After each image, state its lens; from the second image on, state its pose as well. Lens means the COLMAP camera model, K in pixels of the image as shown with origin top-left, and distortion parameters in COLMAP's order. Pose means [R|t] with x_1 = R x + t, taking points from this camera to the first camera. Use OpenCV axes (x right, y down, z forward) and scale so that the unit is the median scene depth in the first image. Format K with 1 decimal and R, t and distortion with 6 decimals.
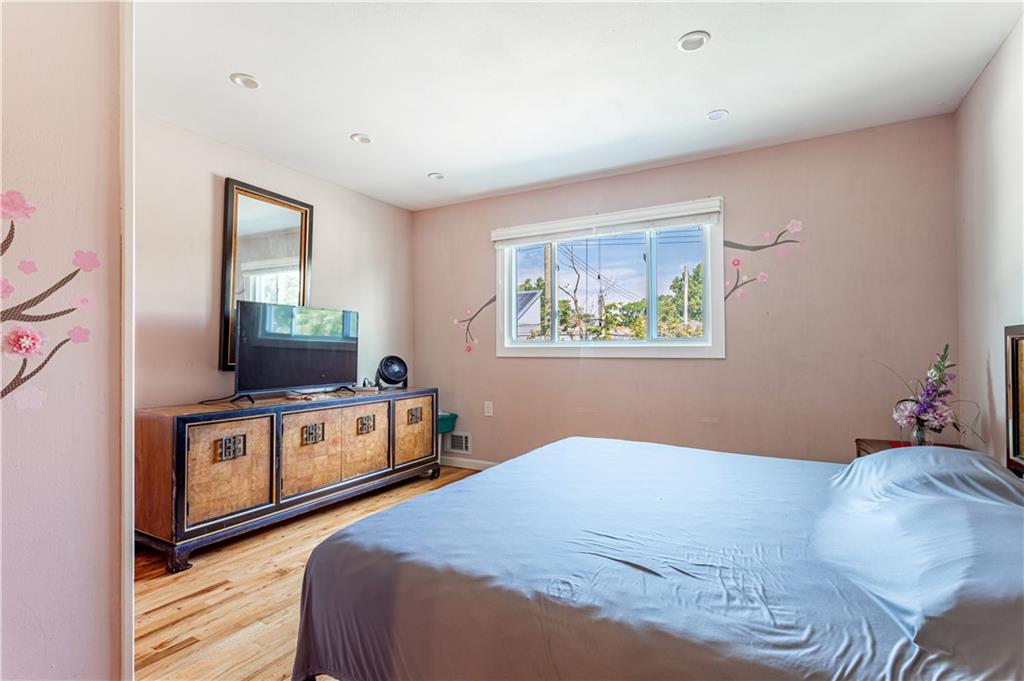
lens RADIAL K [[499.0, 0, 507.3], [0, 499.0, 336.5], [0, 0, 1]] dist [0.000408, 0.001613]
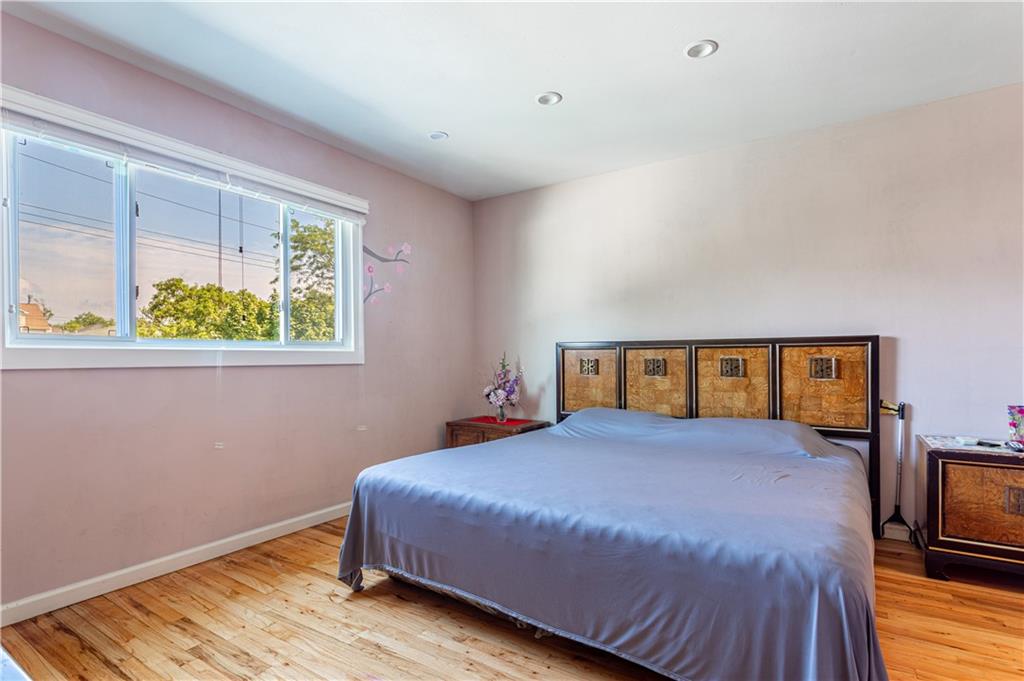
lens RADIAL K [[499.0, 0, 507.3], [0, 499.0, 336.5], [0, 0, 1]] dist [0.000408, 0.001613]
pose [[0.086528, 0.044014, 0.995277, -0.647207], [-0.024787, 0.998809, -0.042015, 0.029519], [-0.995941, -0.021035, 0.087516, 0.779481]]
